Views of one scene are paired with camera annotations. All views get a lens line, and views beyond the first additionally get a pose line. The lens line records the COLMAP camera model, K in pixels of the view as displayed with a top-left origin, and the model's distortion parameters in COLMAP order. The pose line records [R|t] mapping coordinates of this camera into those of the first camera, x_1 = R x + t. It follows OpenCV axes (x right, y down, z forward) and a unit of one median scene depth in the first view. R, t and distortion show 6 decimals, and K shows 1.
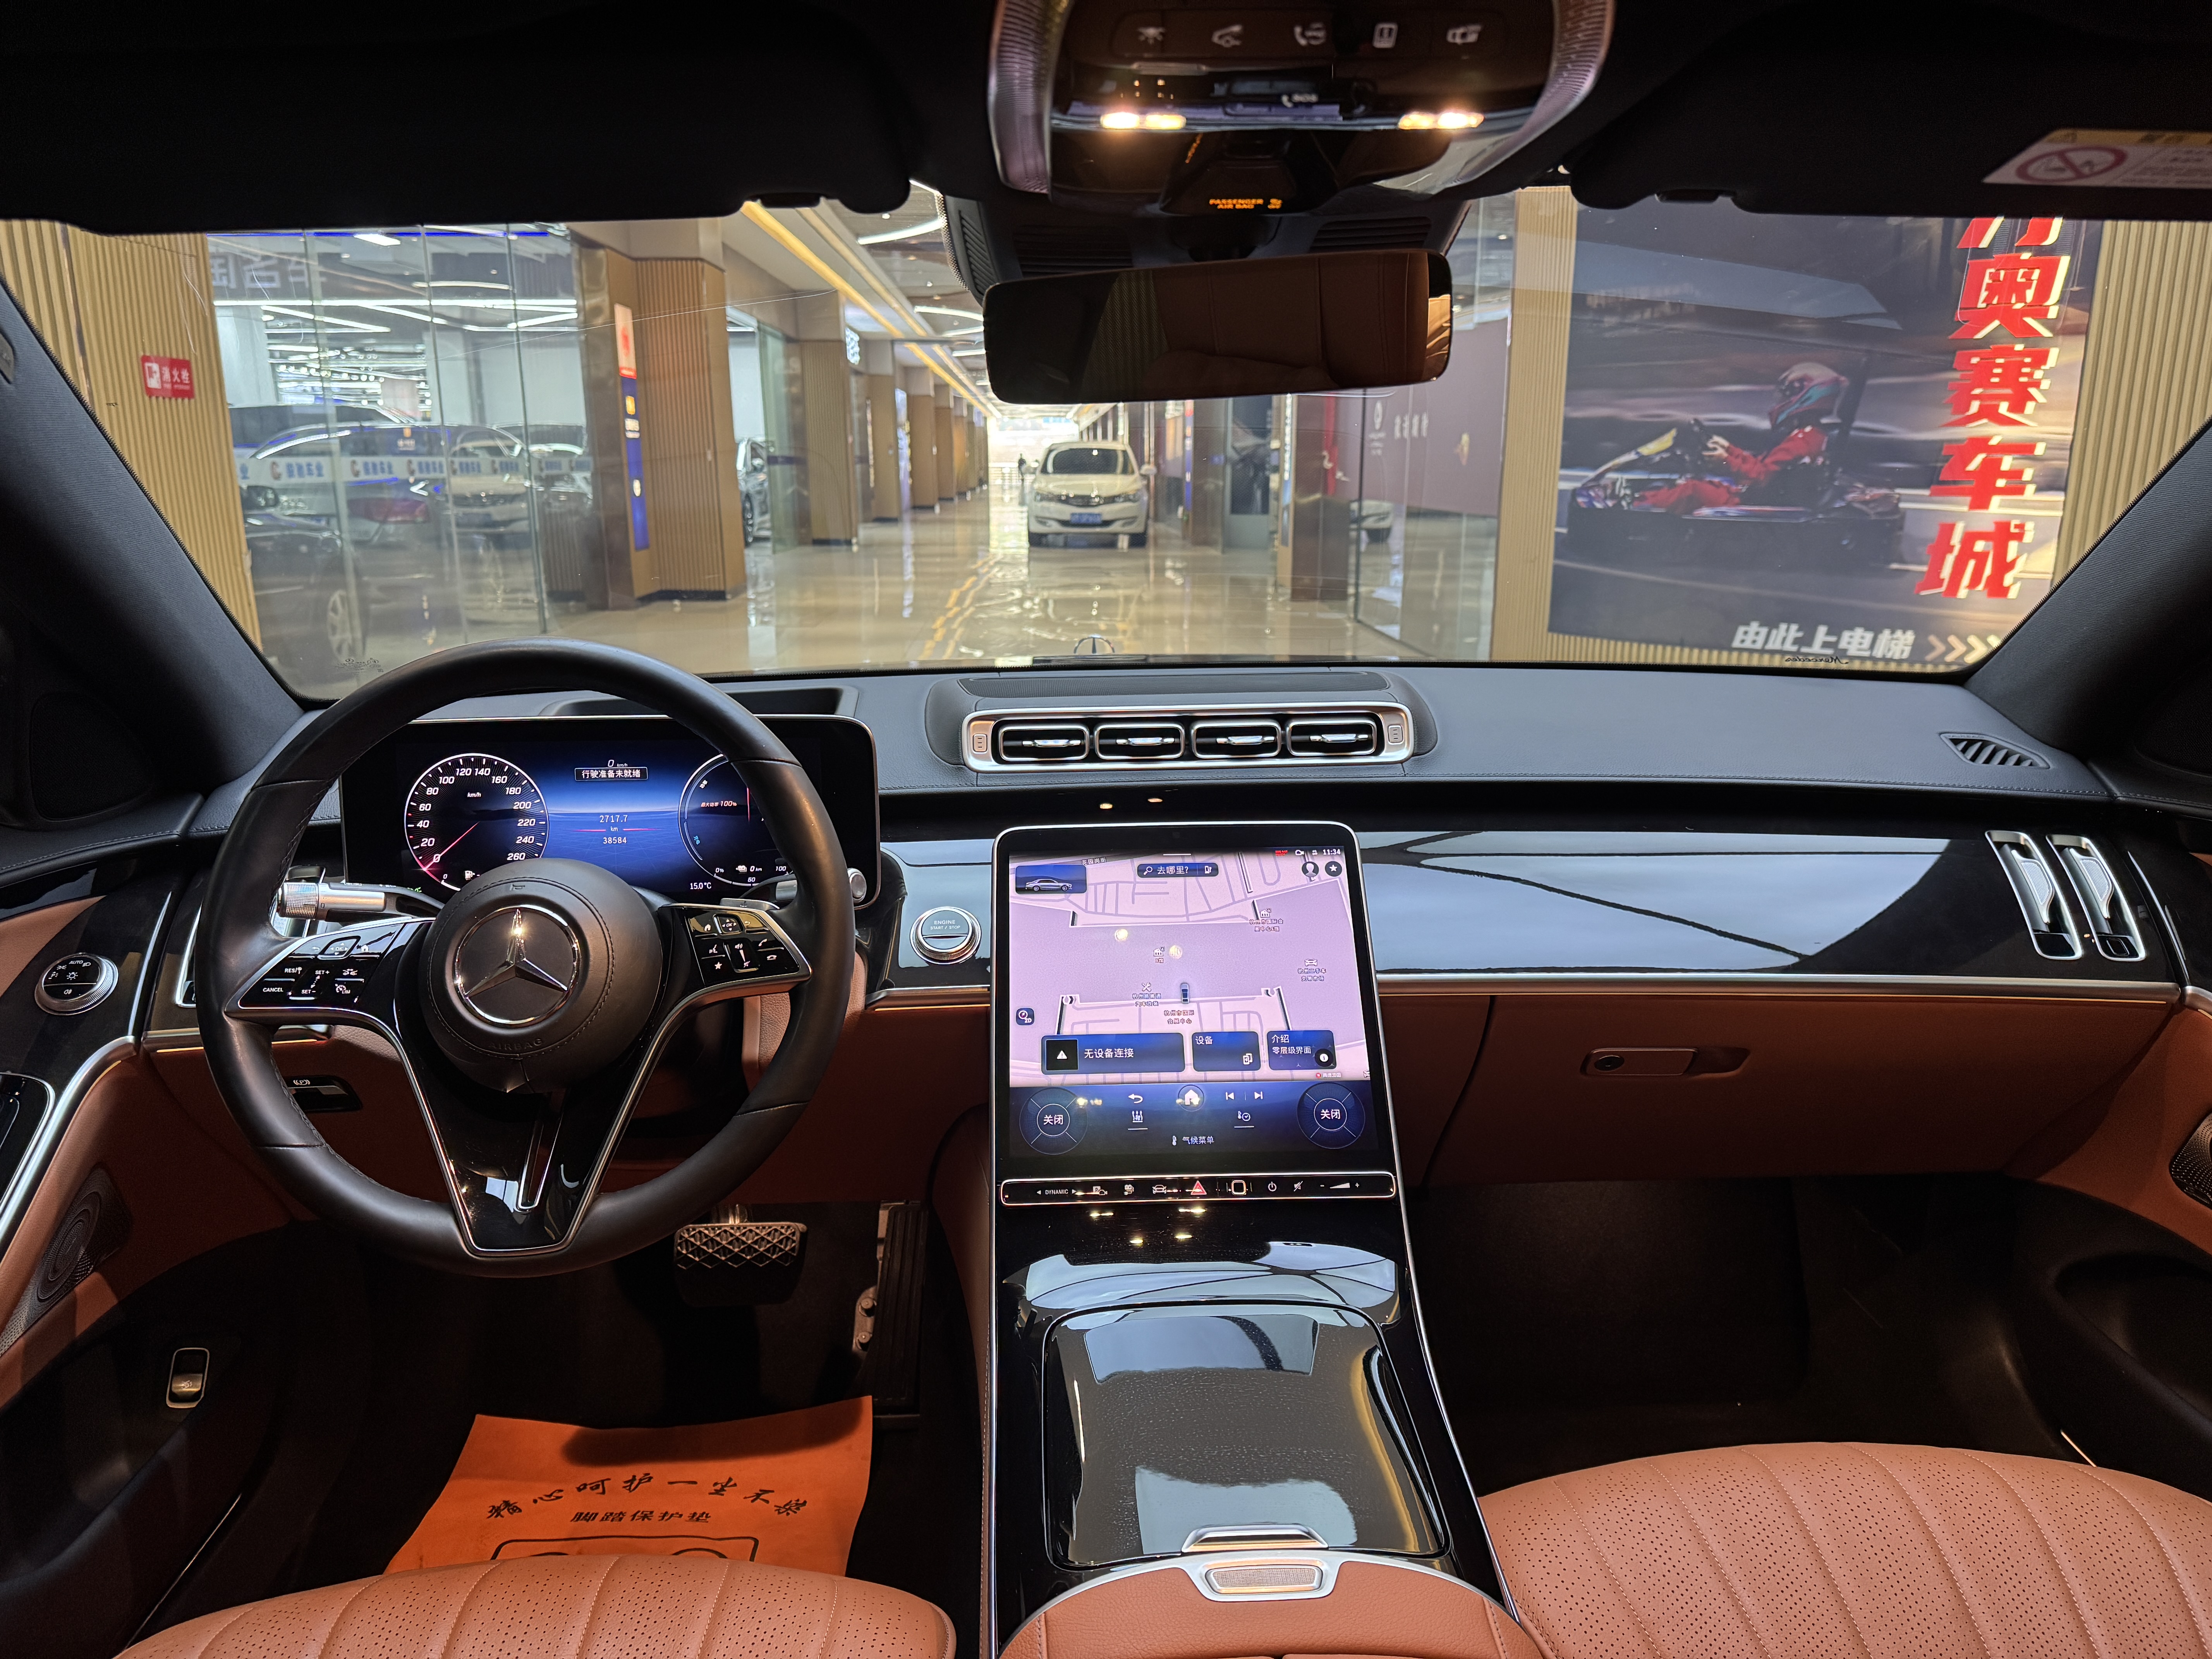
lens RADIAL K [[1555.8, 0, 1107.1], [0, 1555.8, 834.1], [0, 0, 1]] dist [0.015835, -0.027011]
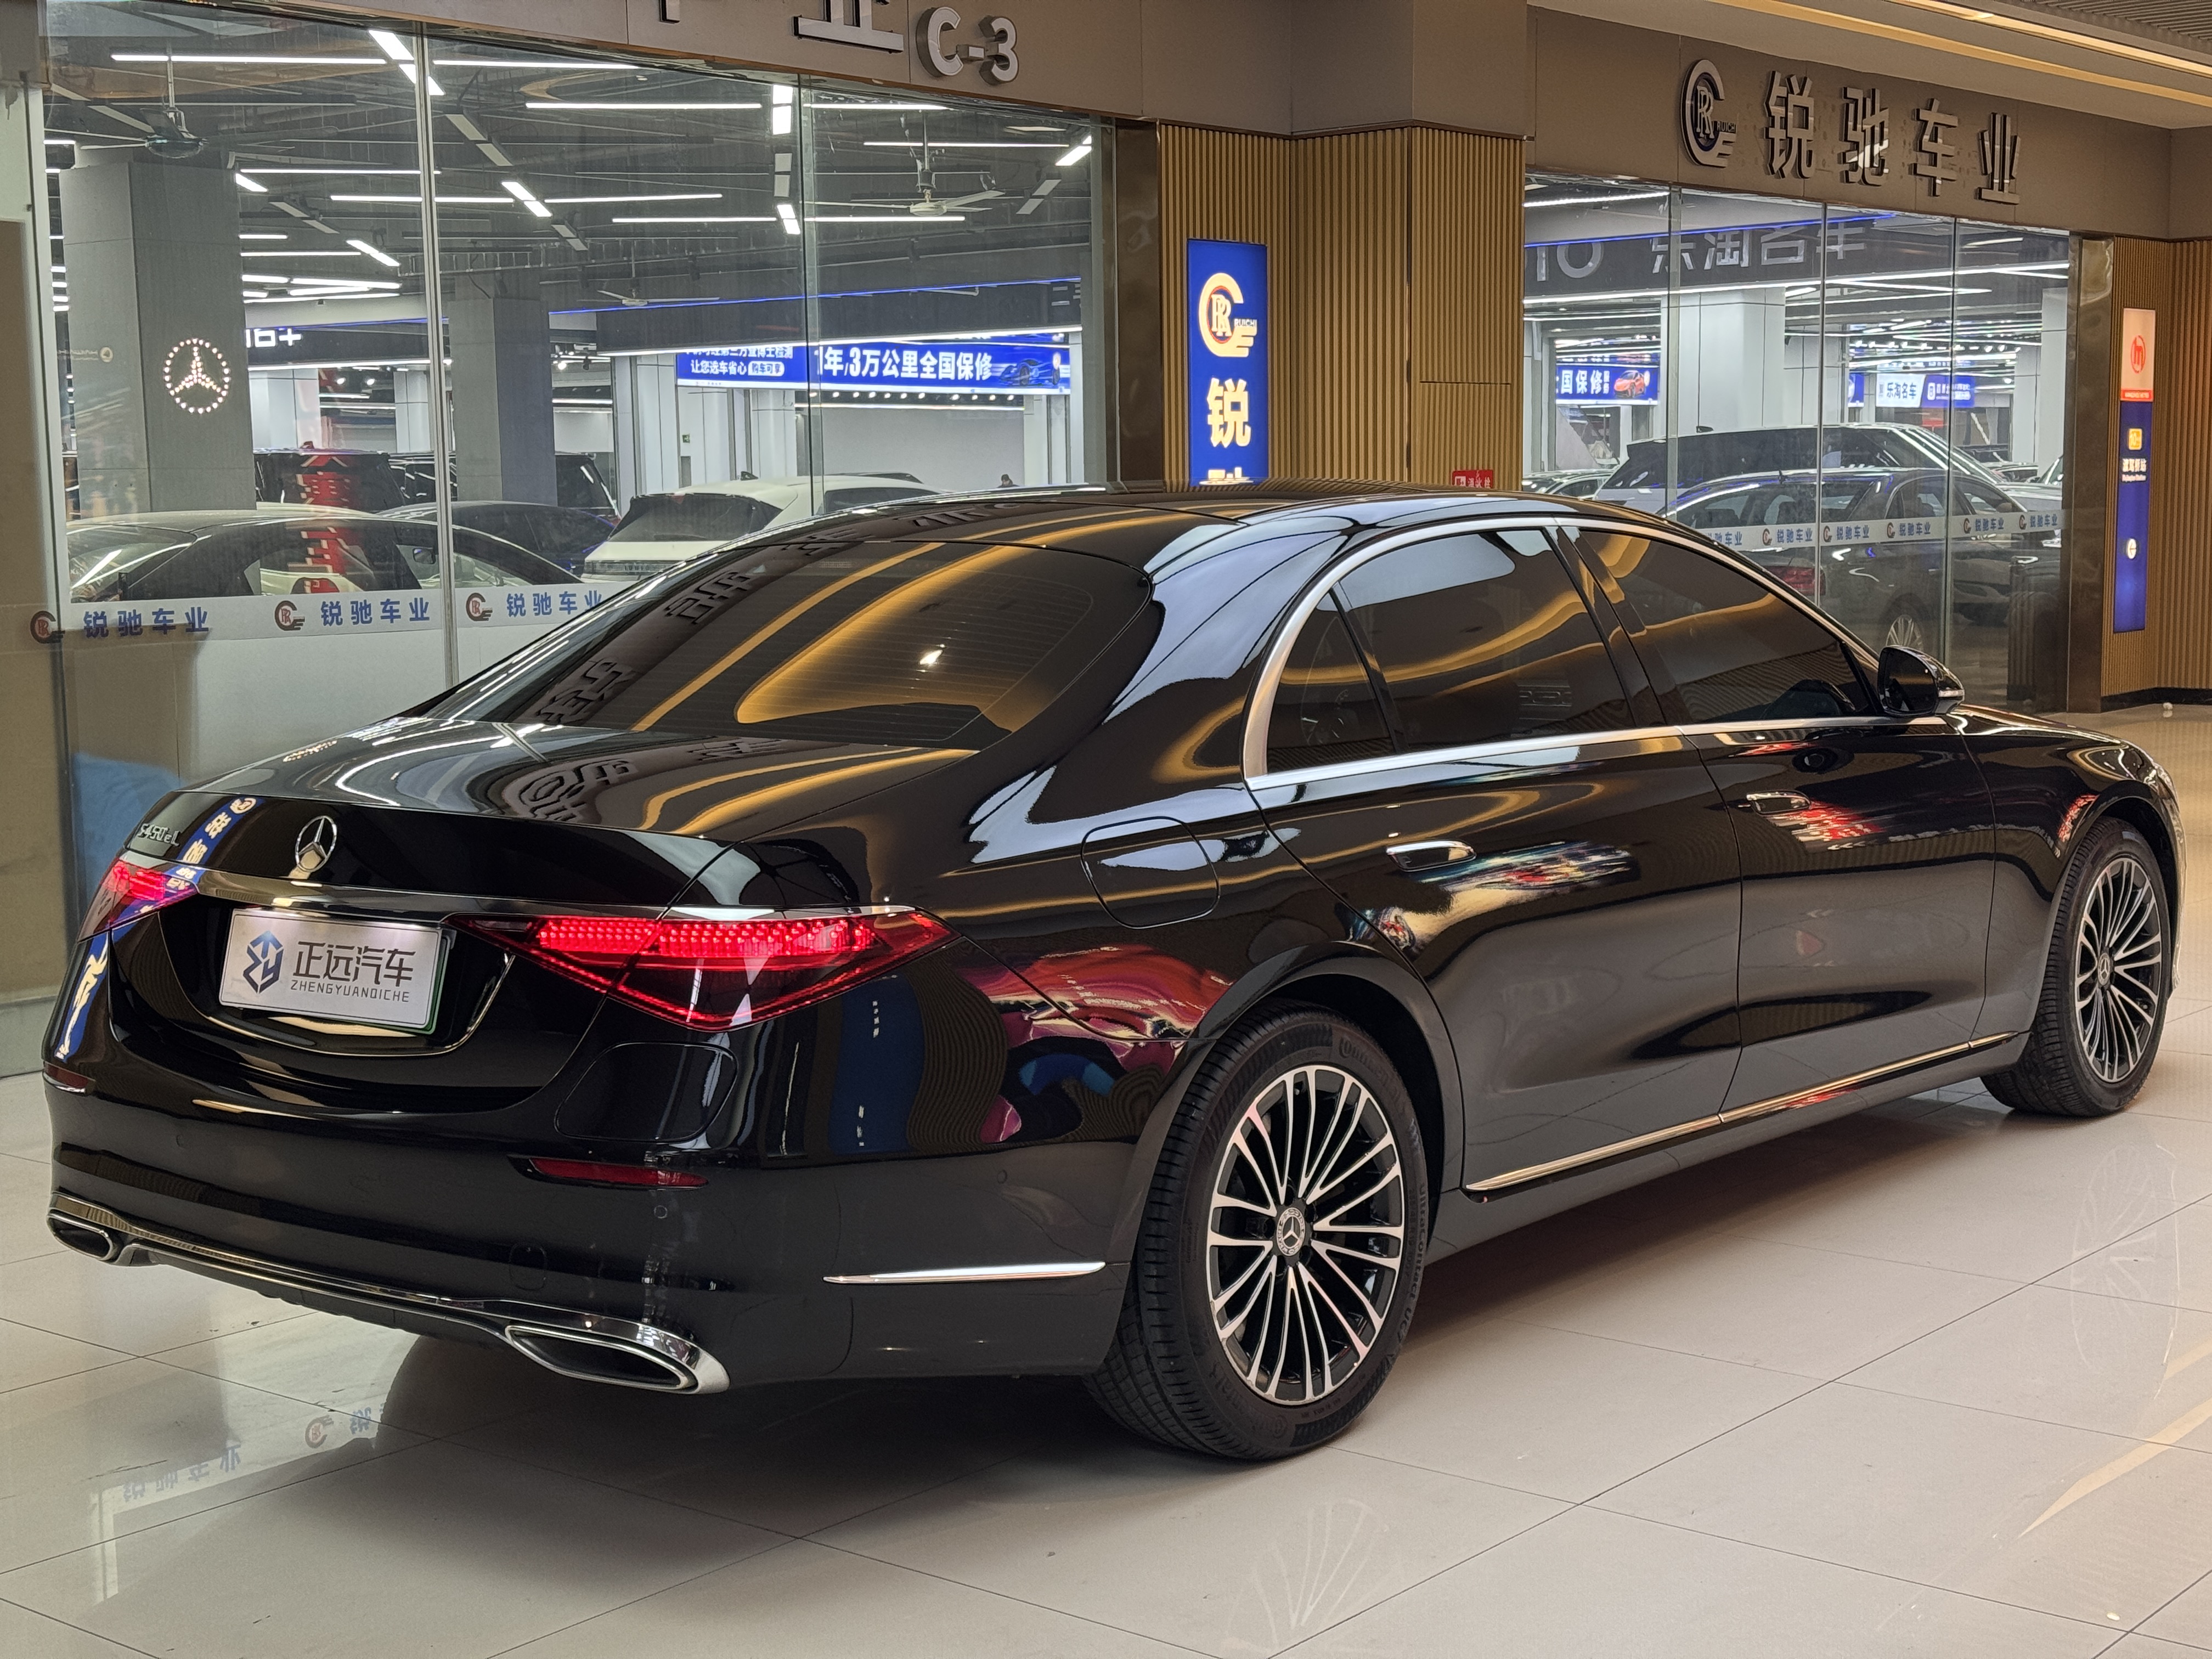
lens RADIAL K [[3138.5, 0, 1067.0], [0, 3138.5, 832.6], [0, 0, 1]] dist [0.133508, 0.000000]
pose [[0.734467, 0.069275, -0.675099, 0.773618], [-0.146812, 0.987439, -0.058397, 0.152077], [0.662574, 0.142003, 0.735412, -0.902724]]
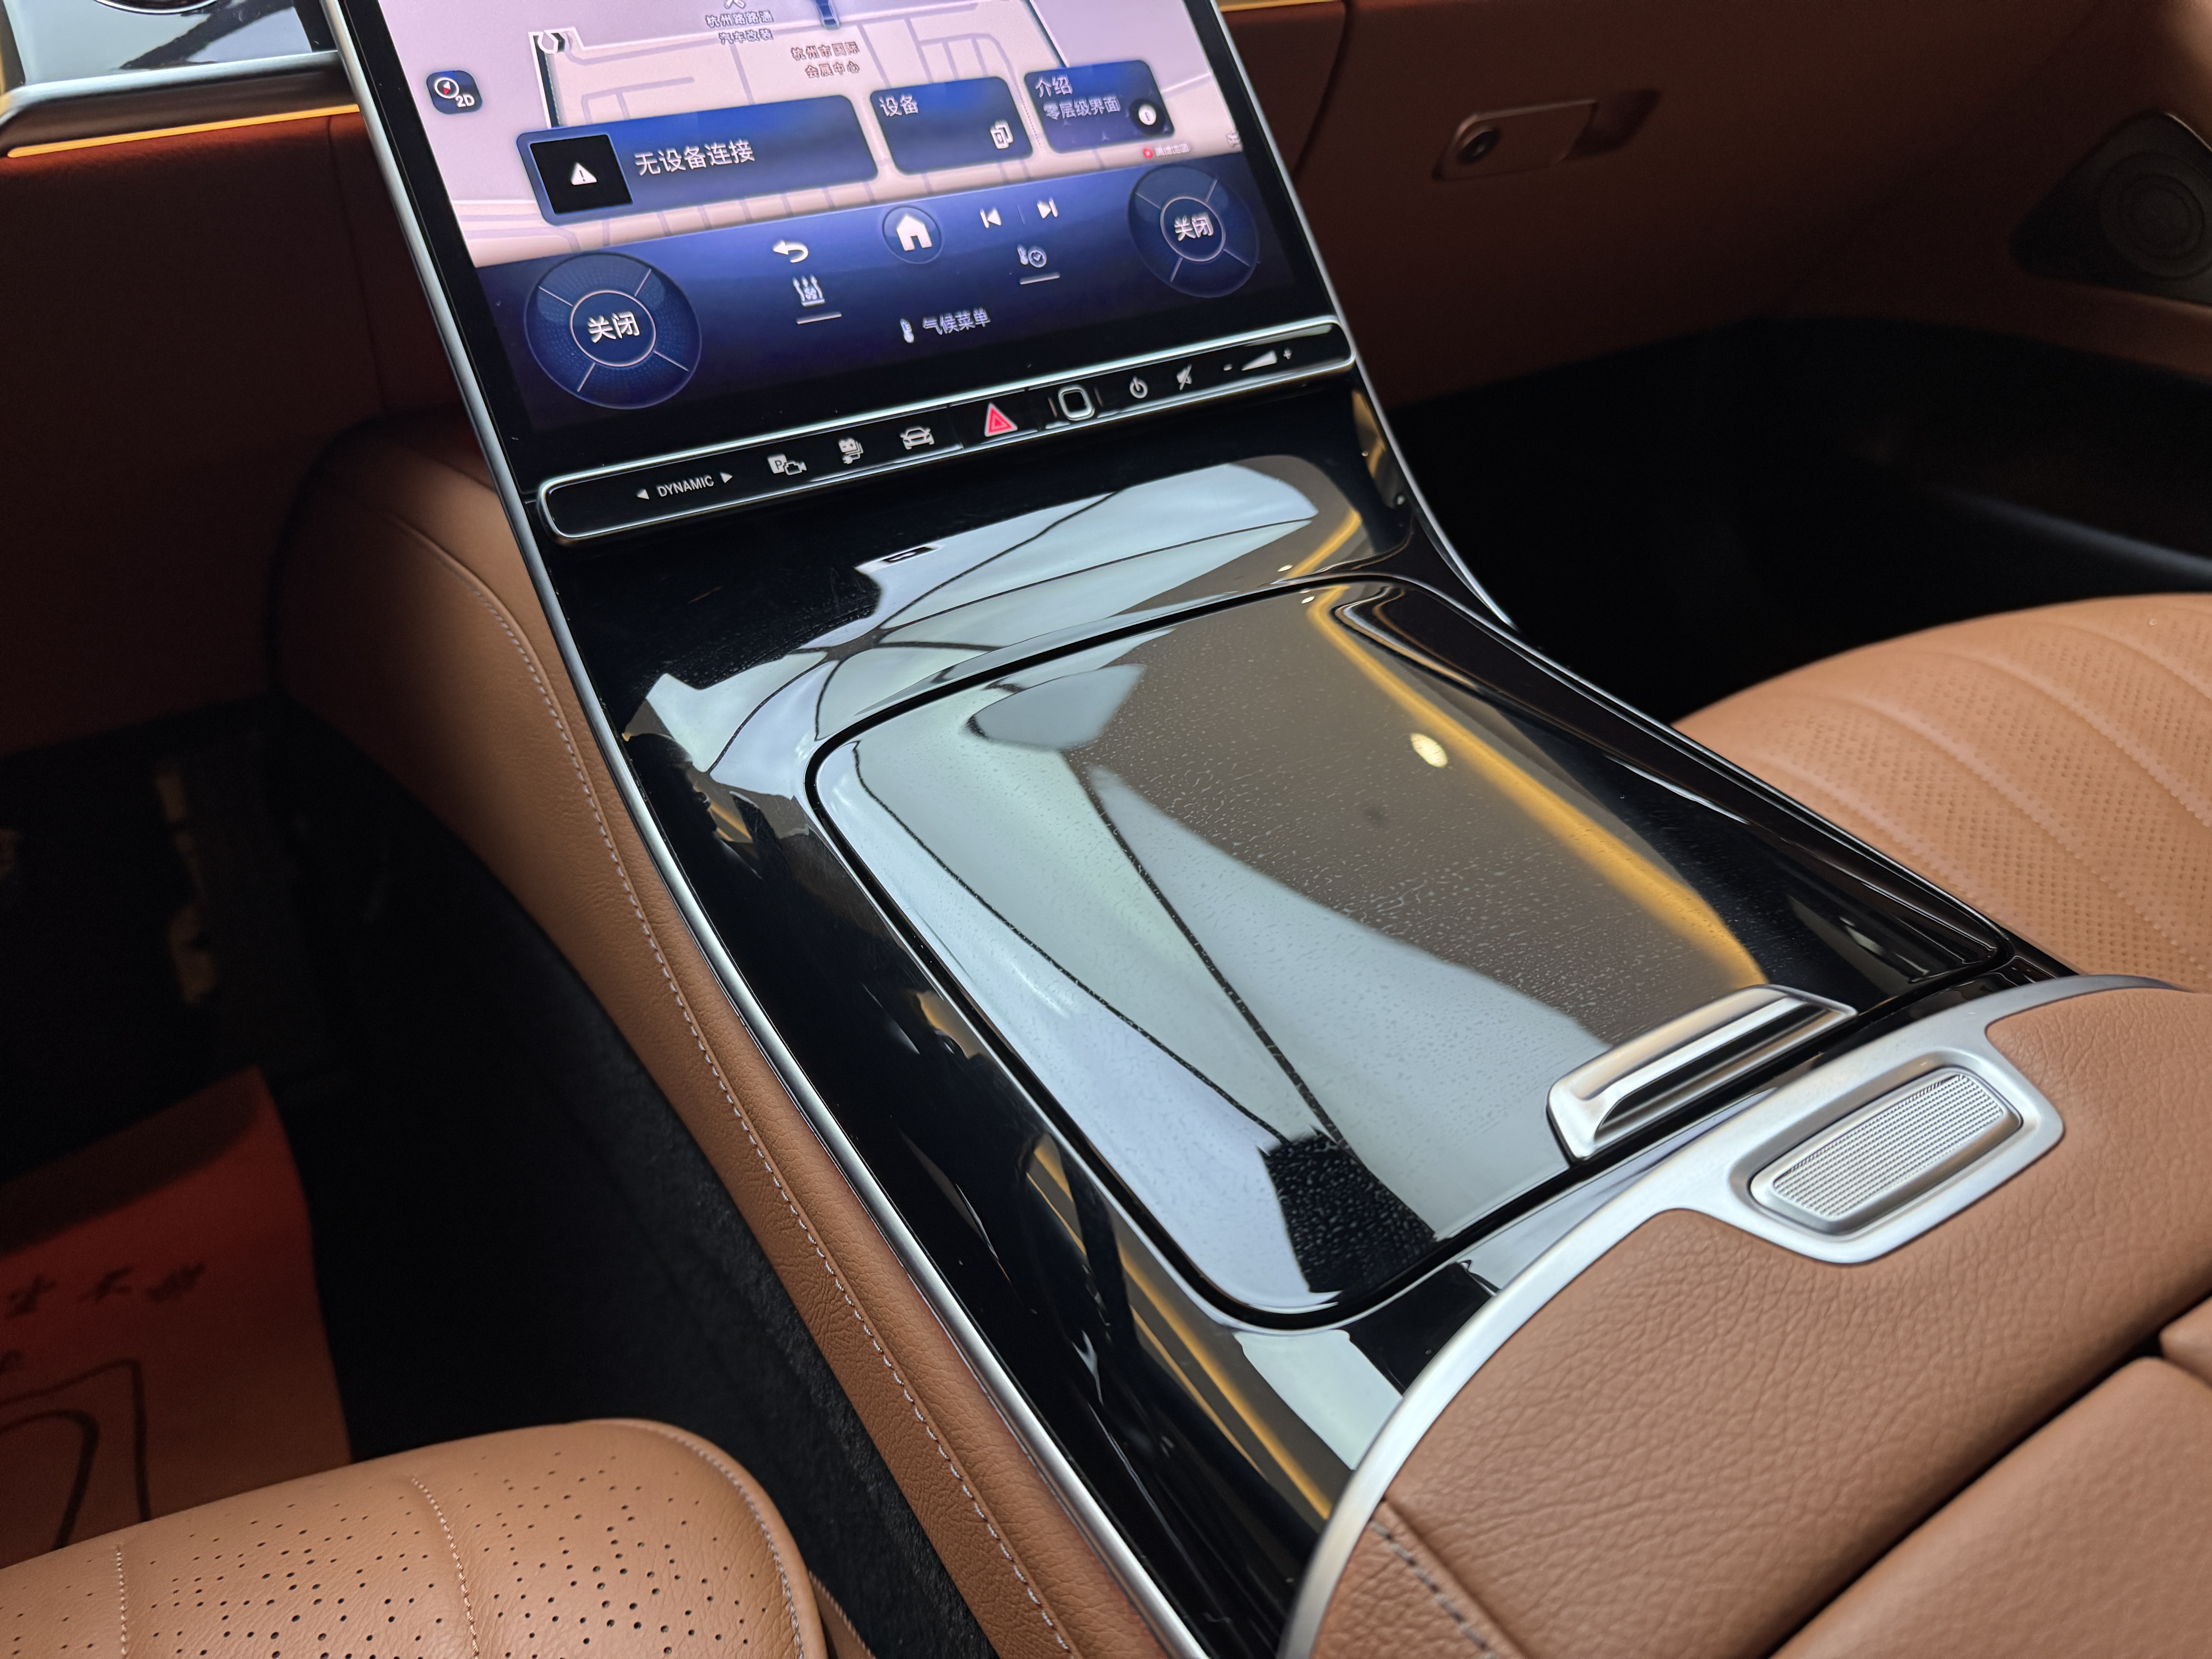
lens RADIAL K [[1555.8, 0, 1092.3], [0, 1555.8, 791.8], [0, 0, 1]] dist [0.015835, -0.027011]
pose [[0.876184, -0.275291, 0.395622, -0.021319], [0.147134, 0.934423, 0.324354, 0.033023], [-0.458970, -0.225985, 0.859231, 0.103356]]
